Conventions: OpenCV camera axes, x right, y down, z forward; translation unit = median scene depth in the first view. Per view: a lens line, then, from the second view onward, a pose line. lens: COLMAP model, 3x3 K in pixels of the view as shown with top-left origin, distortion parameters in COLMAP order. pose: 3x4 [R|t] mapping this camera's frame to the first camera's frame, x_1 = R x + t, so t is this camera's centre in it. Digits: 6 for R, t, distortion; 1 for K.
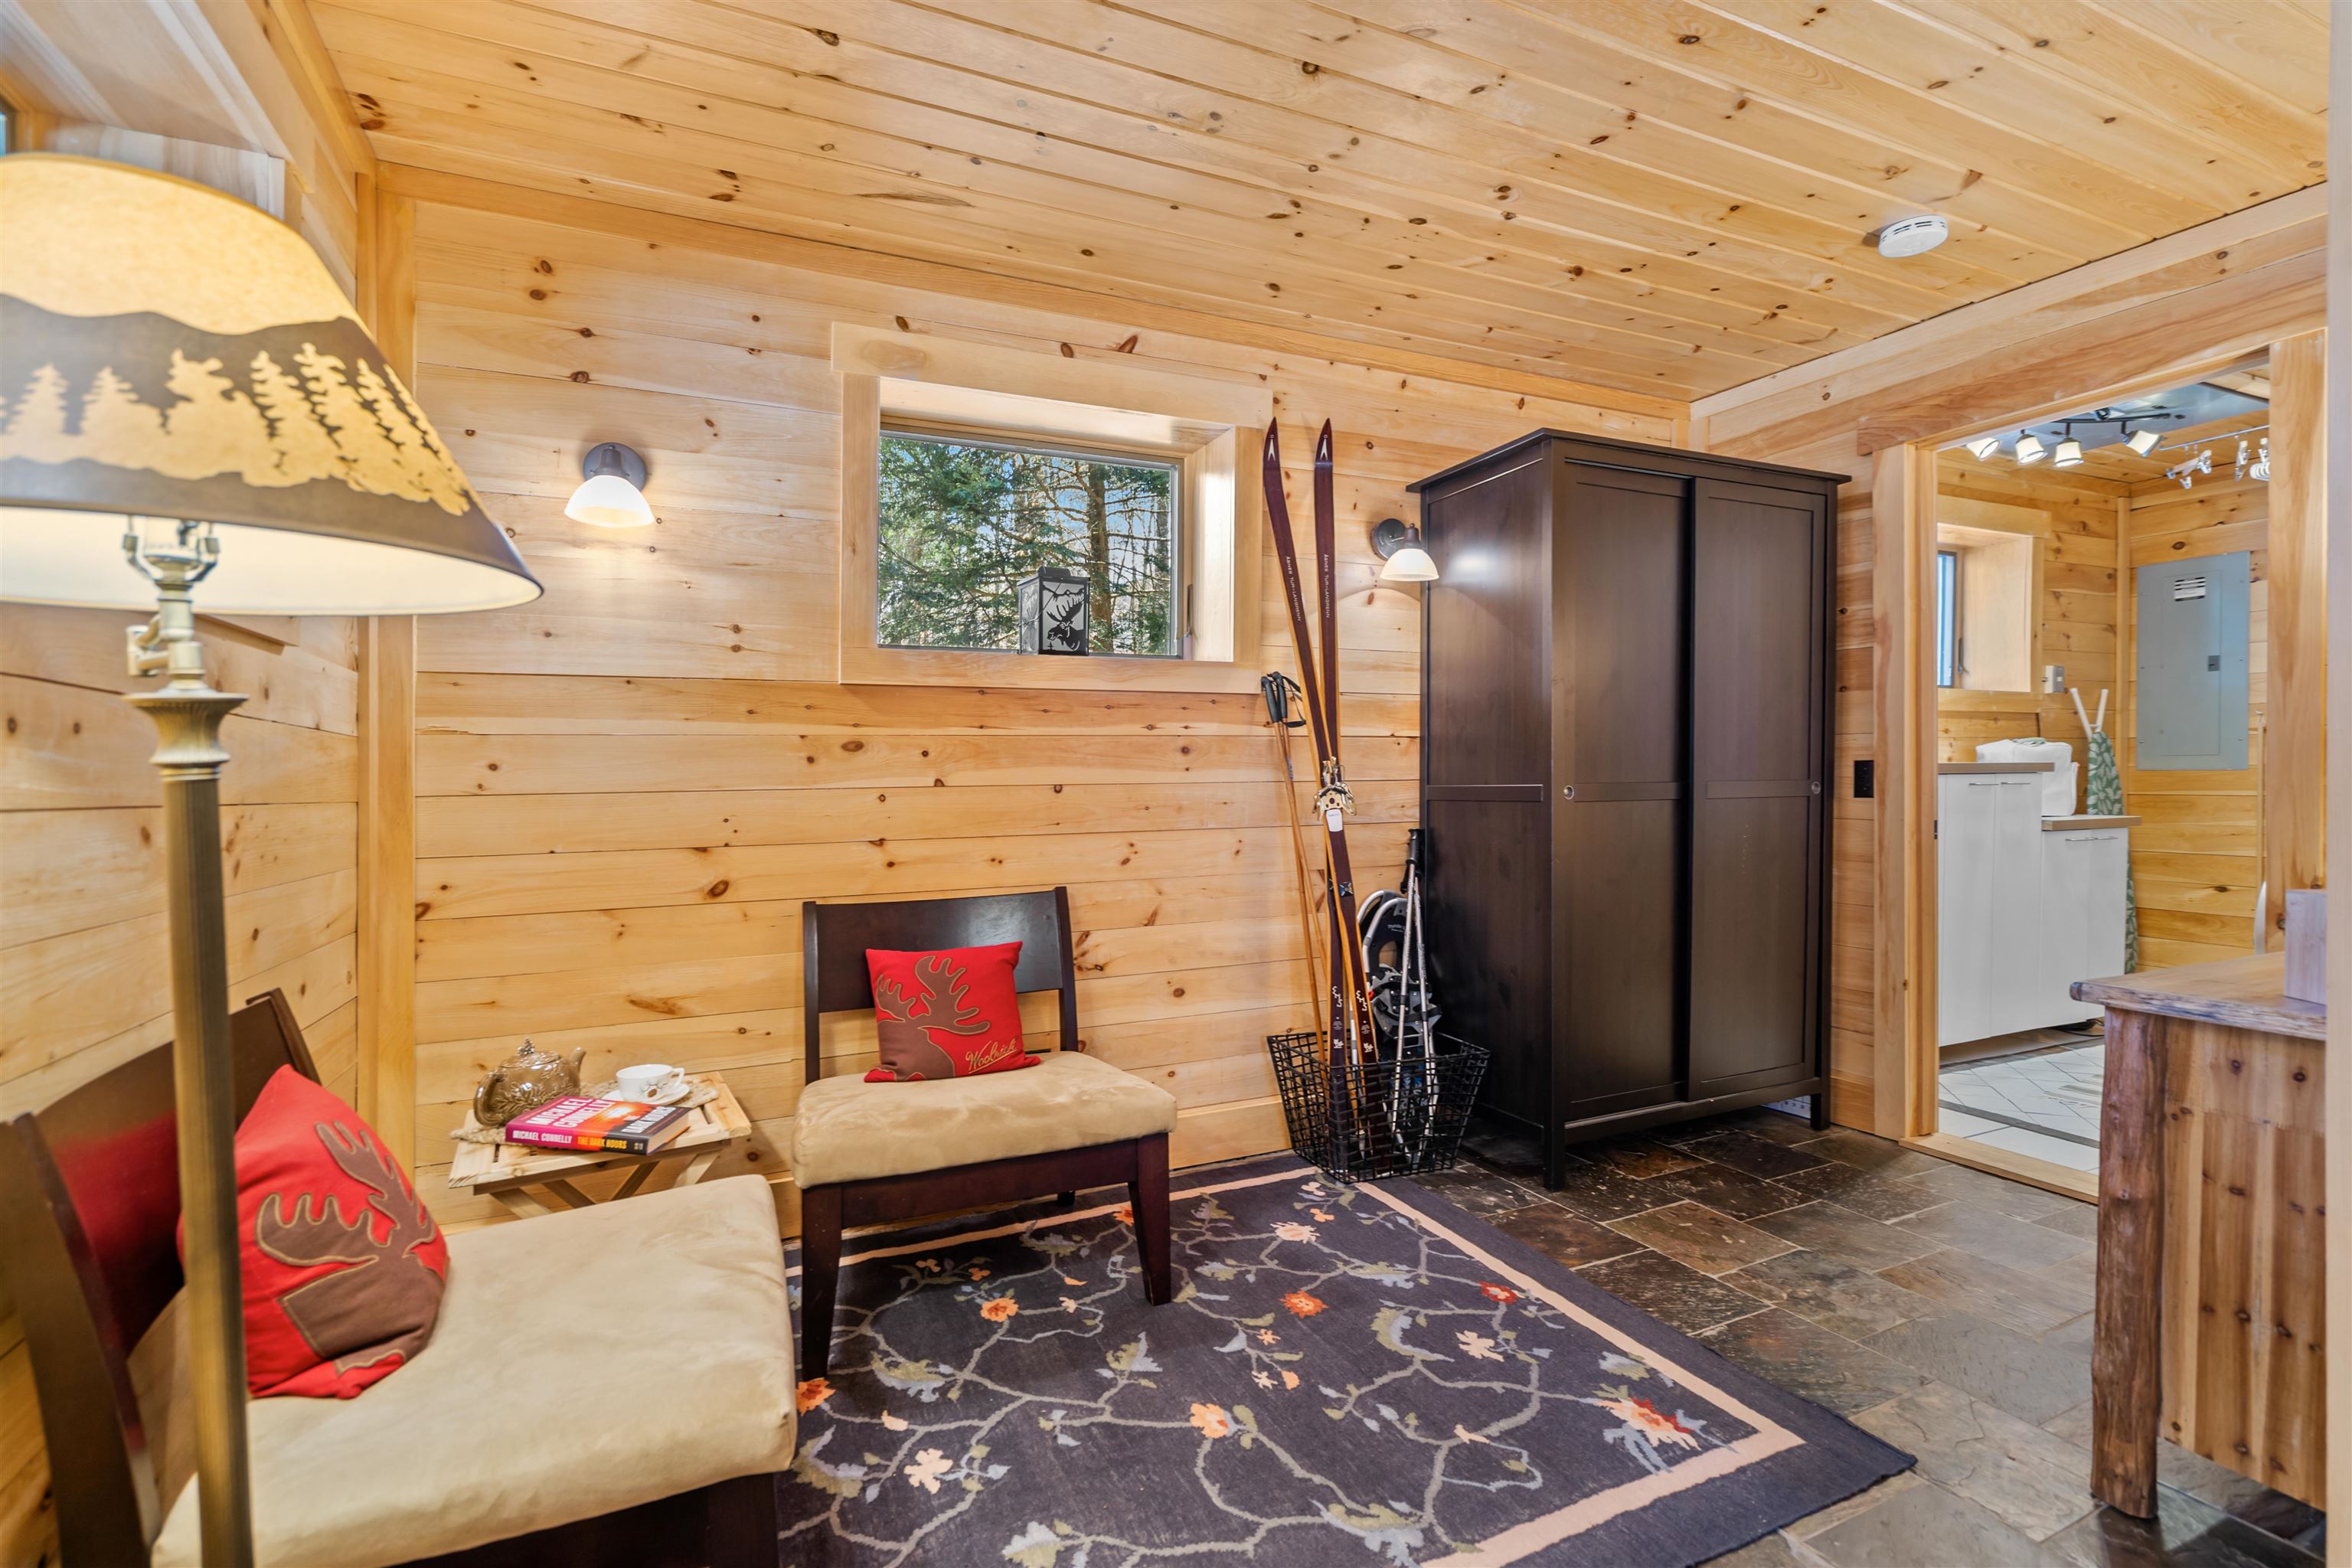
lens RADIAL K [[1079.4, 0, 1183.0], [0, 1079.4, 798.4], [0, 0, 1]] dist [0.000167, 0.000295]
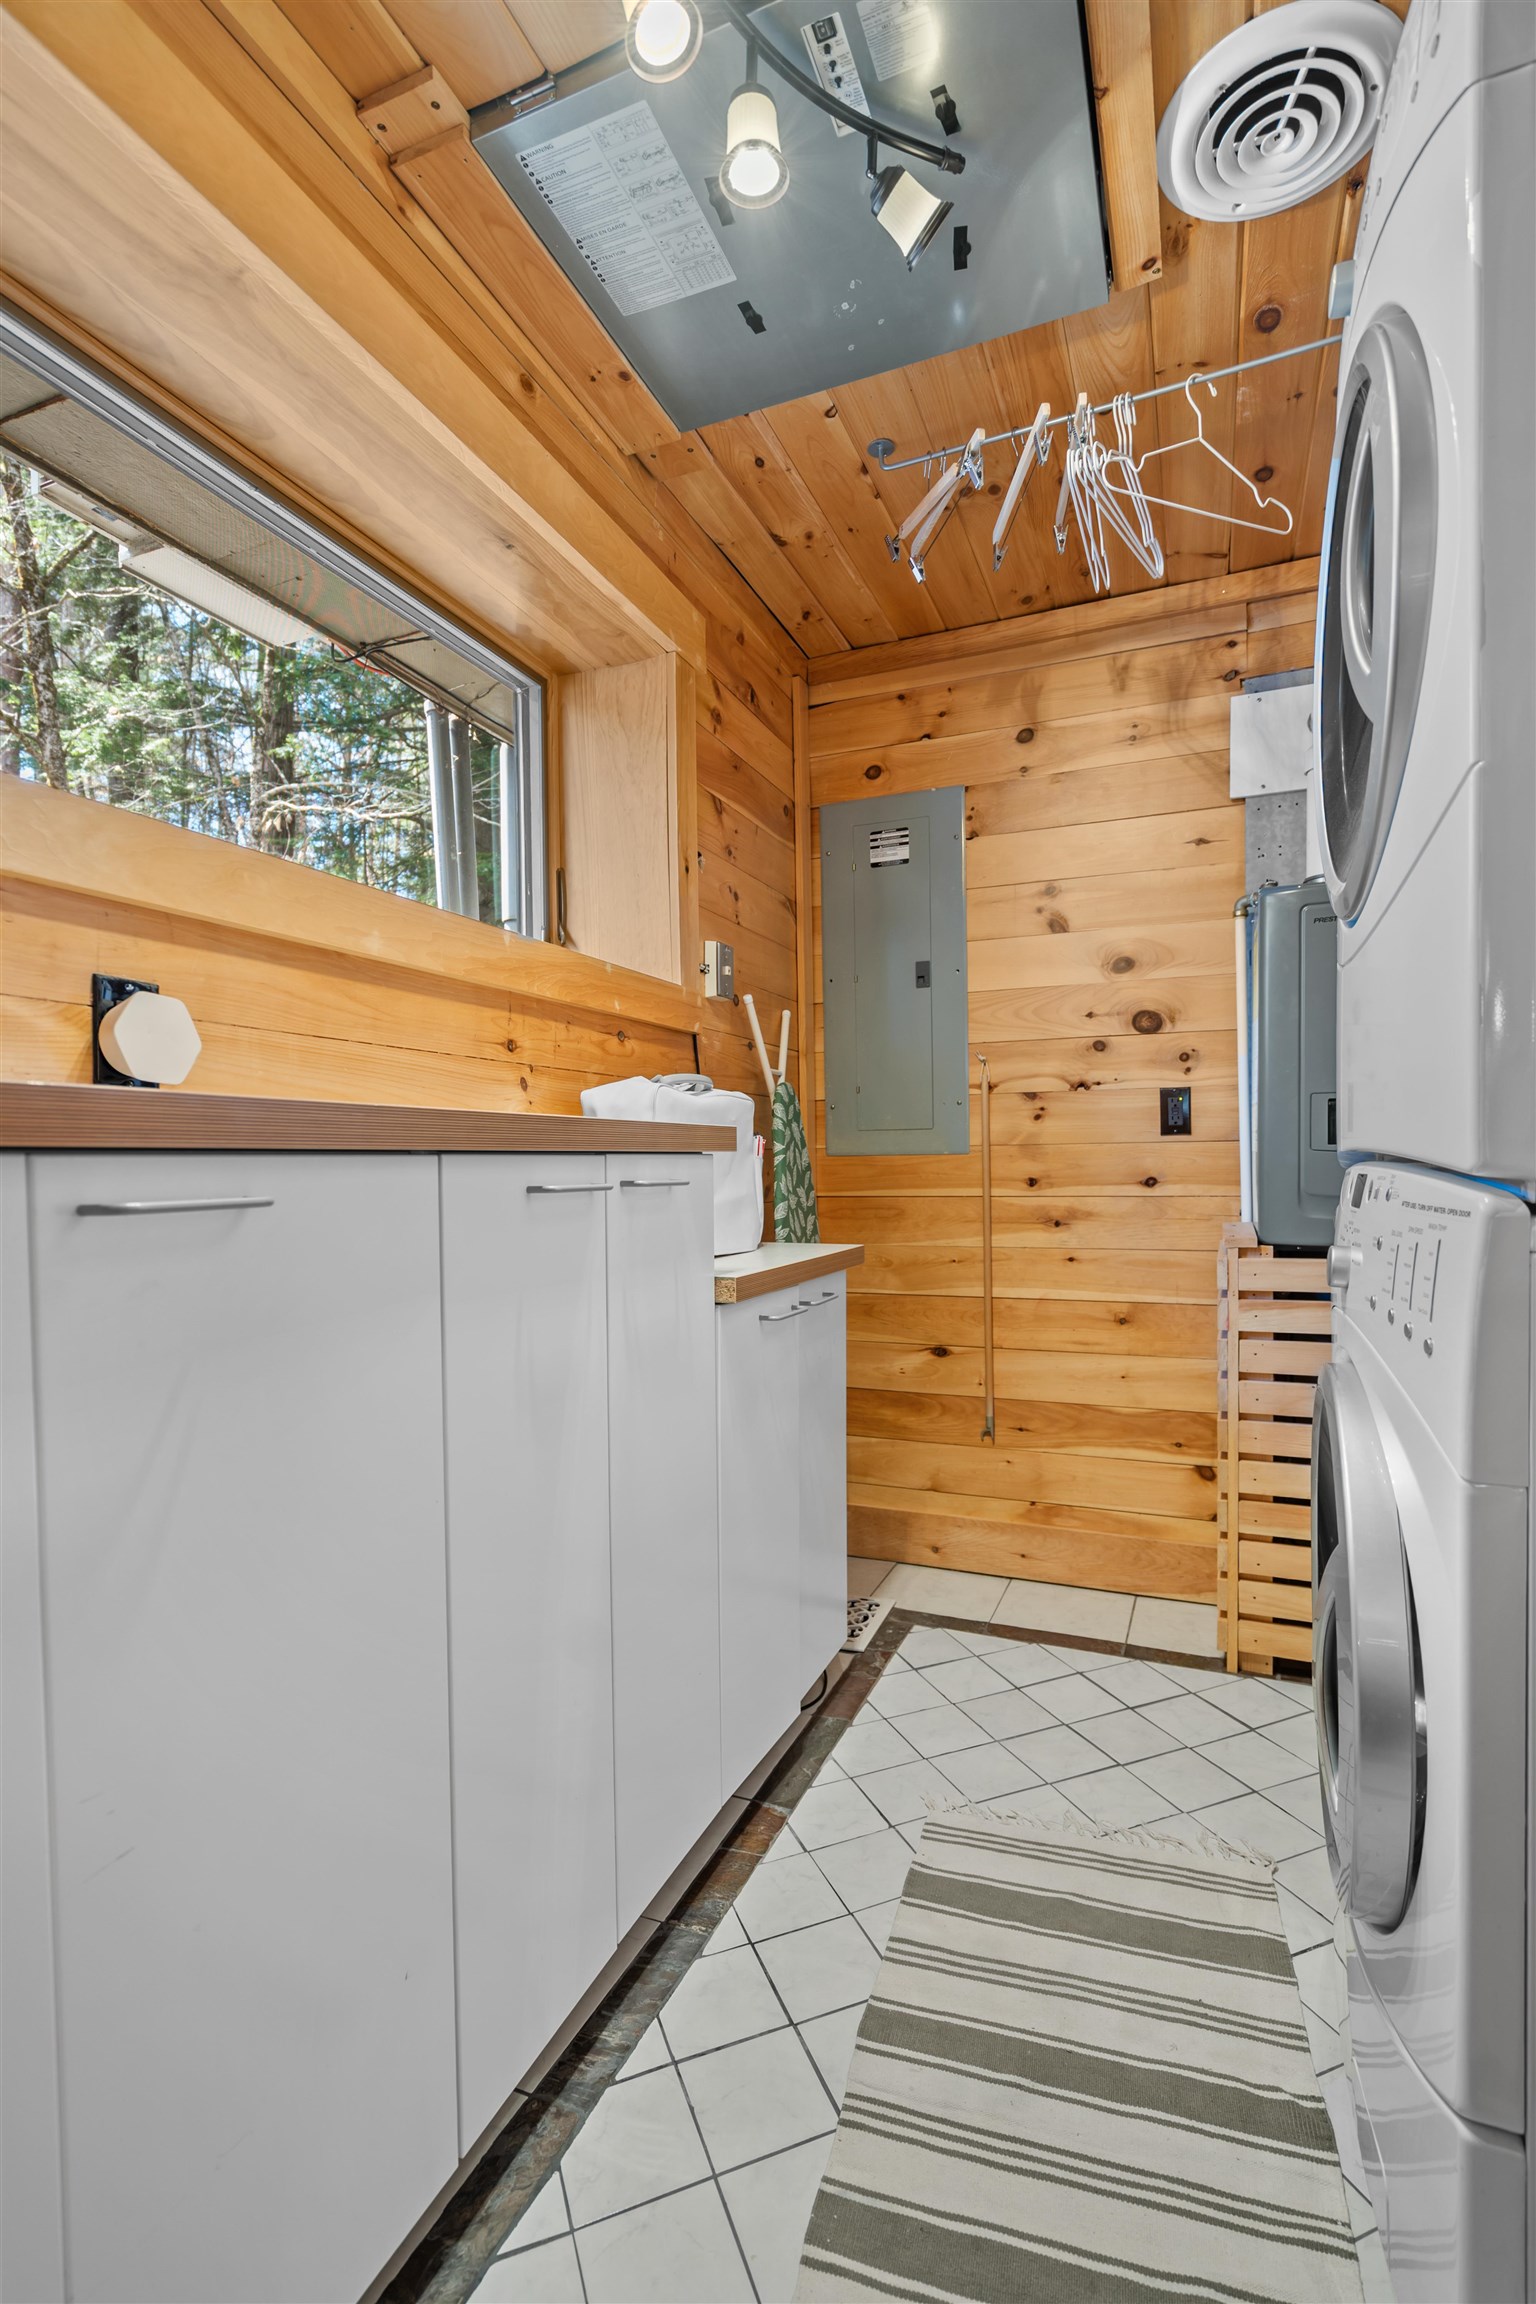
lens RADIAL K [[1077.3, 0, 763.1], [0, 1077.3, 1171.5], [0, 0, 1]] dist [0.000319, 0.000005]
pose [[0.736344, -0.009407, 0.676542, 0.511621], [0.027227, 0.999505, -0.015736, -0.009974], [-0.676059, 0.030008, 0.736236, 0.657242]]
